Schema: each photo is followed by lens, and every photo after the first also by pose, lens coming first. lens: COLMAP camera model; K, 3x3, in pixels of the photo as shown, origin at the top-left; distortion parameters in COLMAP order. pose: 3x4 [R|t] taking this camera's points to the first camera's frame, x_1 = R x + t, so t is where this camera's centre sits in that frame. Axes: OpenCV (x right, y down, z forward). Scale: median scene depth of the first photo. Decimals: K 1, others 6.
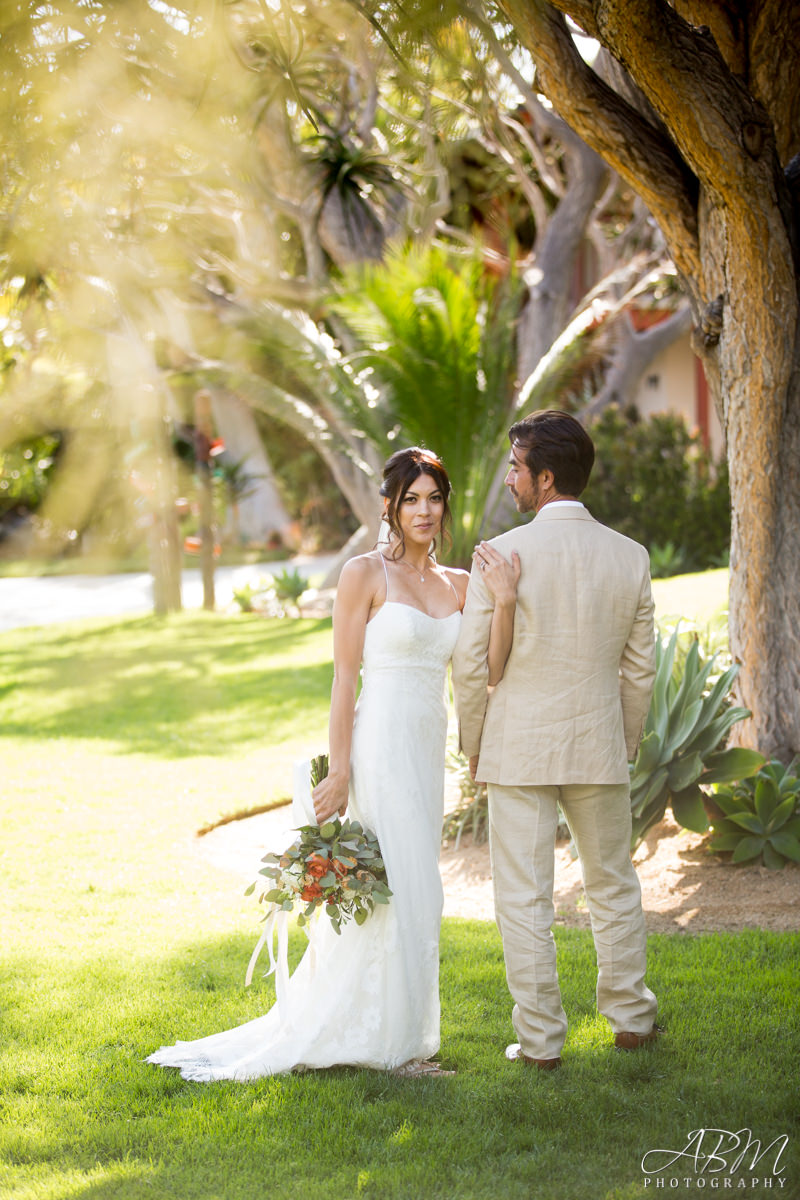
lens RADIAL K [[3215.8, 0, 400.0], [0, 3215.8, 600.0], [0, 0, 1]] dist [-0.146357, 0.115605]
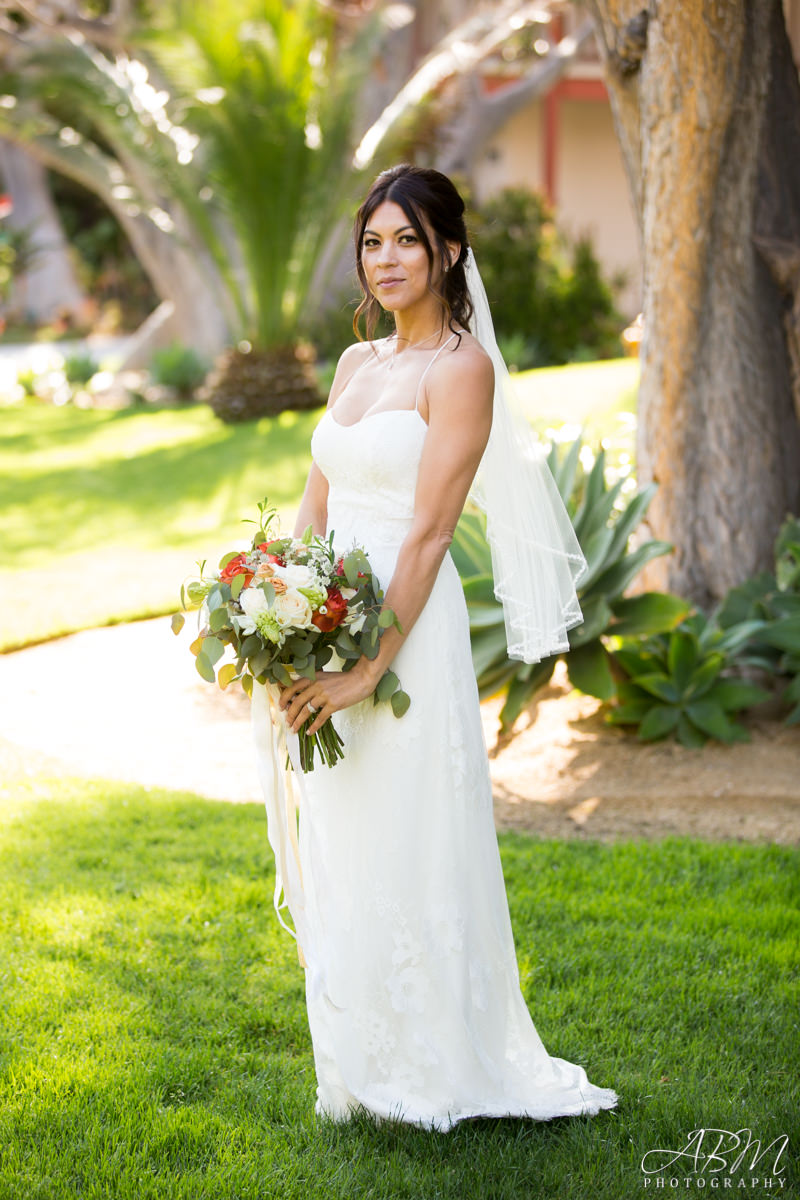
lens RADIAL K [[3215.8, 0, 400.0], [0, 3215.8, 600.0], [0, 0, 1]] dist [-0.146357, 0.115605]
pose [[0.997352, 0.030327, 0.066098, -0.006321], [-0.034415, 0.997507, 0.061608, 0.002363], [-0.064065, -0.063720, 0.995909, 0.222555]]
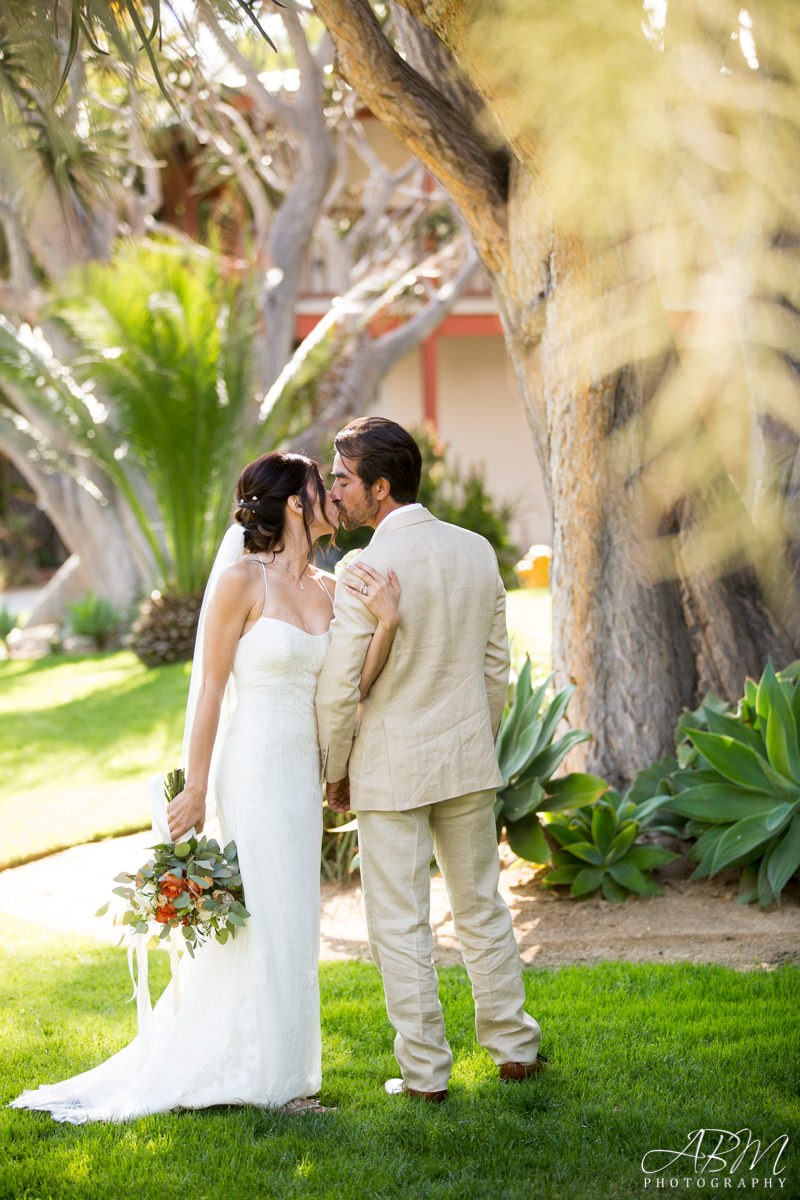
lens RADIAL K [[3688.5, 0, 400.0], [0, 3688.5, 600.0], [0, 0, 1]] dist [-0.013898, -0.505339]
pose [[0.993957, -0.013677, 0.108919, -0.060105], [0.015332, 0.999779, -0.014368, 0.009681], [-0.108699, 0.015951, 0.993947, -0.064832]]
